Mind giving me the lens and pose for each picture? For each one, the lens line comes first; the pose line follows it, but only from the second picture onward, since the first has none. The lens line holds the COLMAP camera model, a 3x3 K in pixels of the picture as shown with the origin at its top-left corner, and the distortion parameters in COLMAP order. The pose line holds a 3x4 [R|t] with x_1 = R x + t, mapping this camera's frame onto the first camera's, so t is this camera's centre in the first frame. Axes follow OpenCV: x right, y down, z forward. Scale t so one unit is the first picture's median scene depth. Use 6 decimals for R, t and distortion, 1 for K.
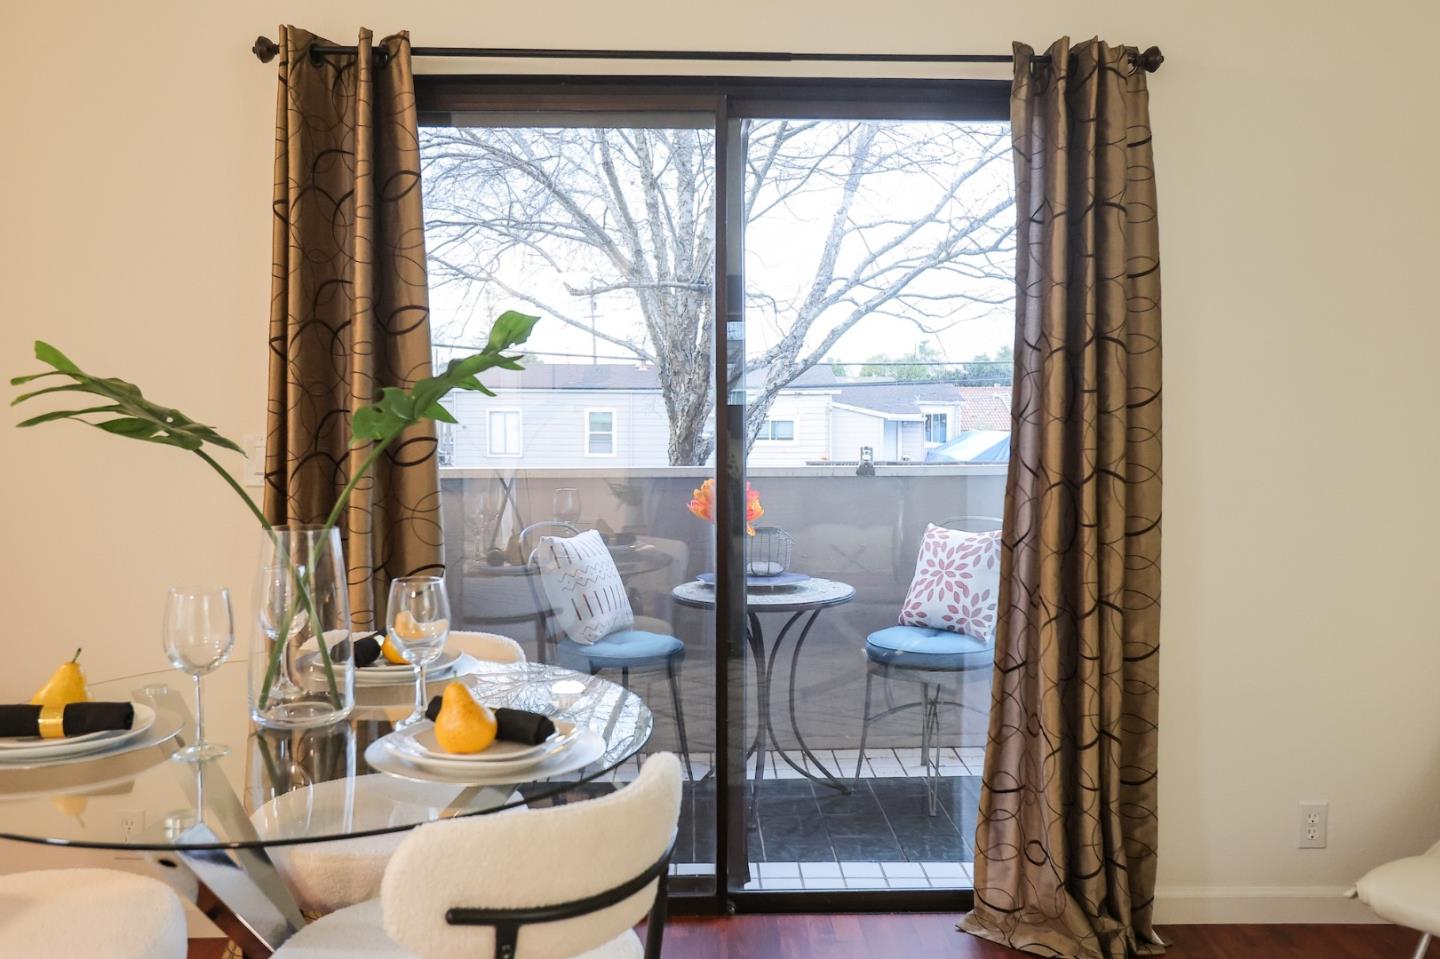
lens RADIAL K [[1673.6, 0, 720.0], [0, 1673.6, 479.5], [0, 0, 1]] dist [0.008443, -0.024000]
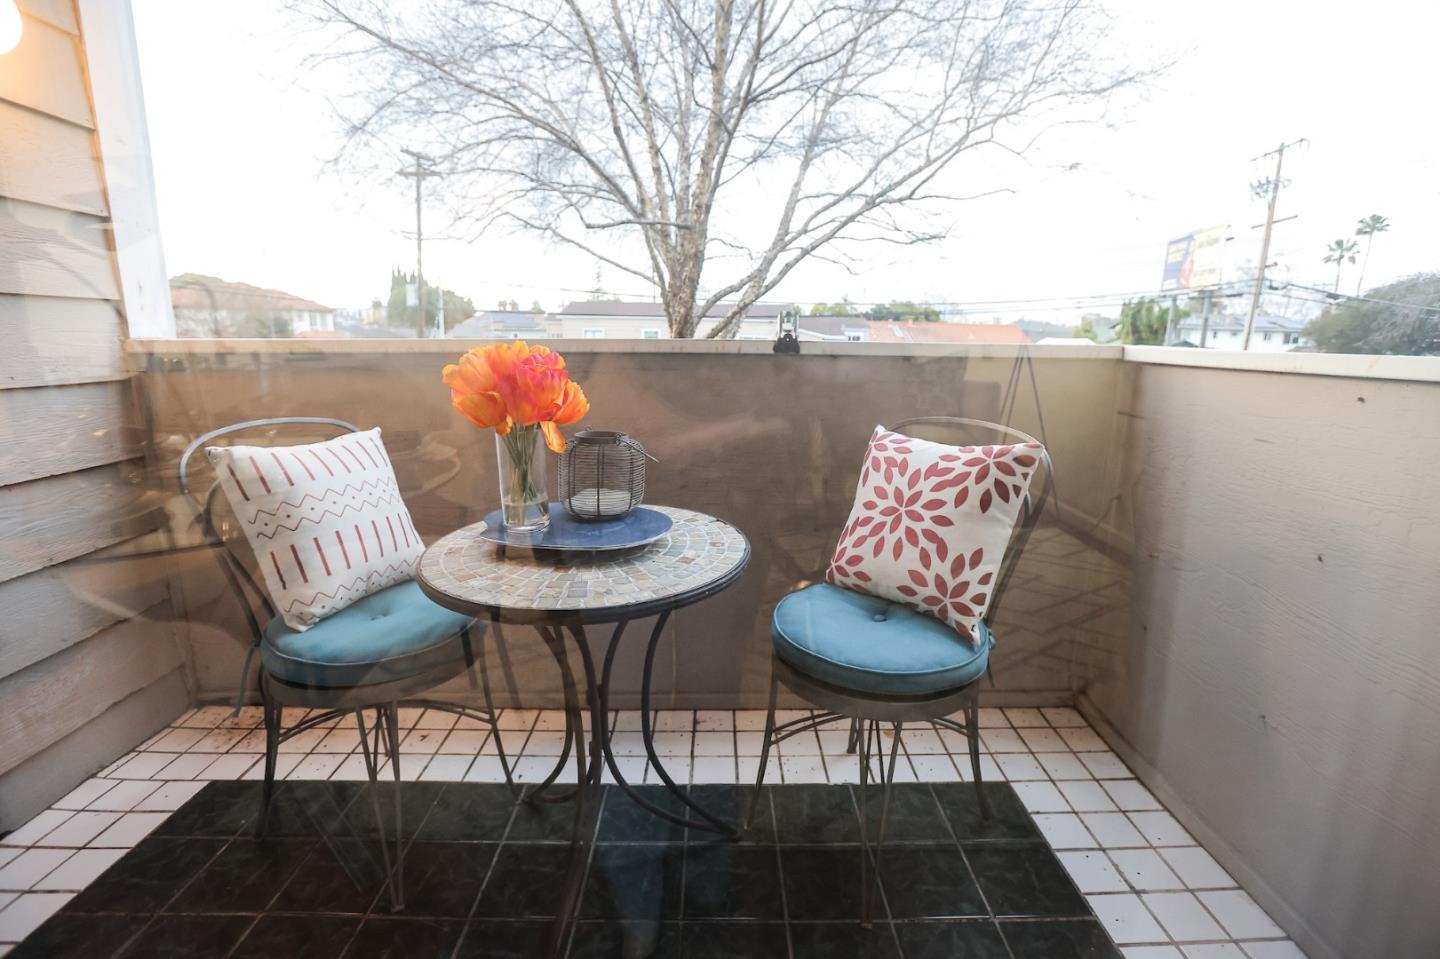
lens RADIAL K [[622.9, 0, 720.0], [0, 622.9, 479.5], [0, 0, 1]] dist [-0.061238, -0.000025]
pose [[0.997796, 0.025018, -0.061463, 0.079923], [-0.014672, 0.986461, 0.163341, 0.007922], [0.064717, -0.162079, 0.984653, 0.767834]]
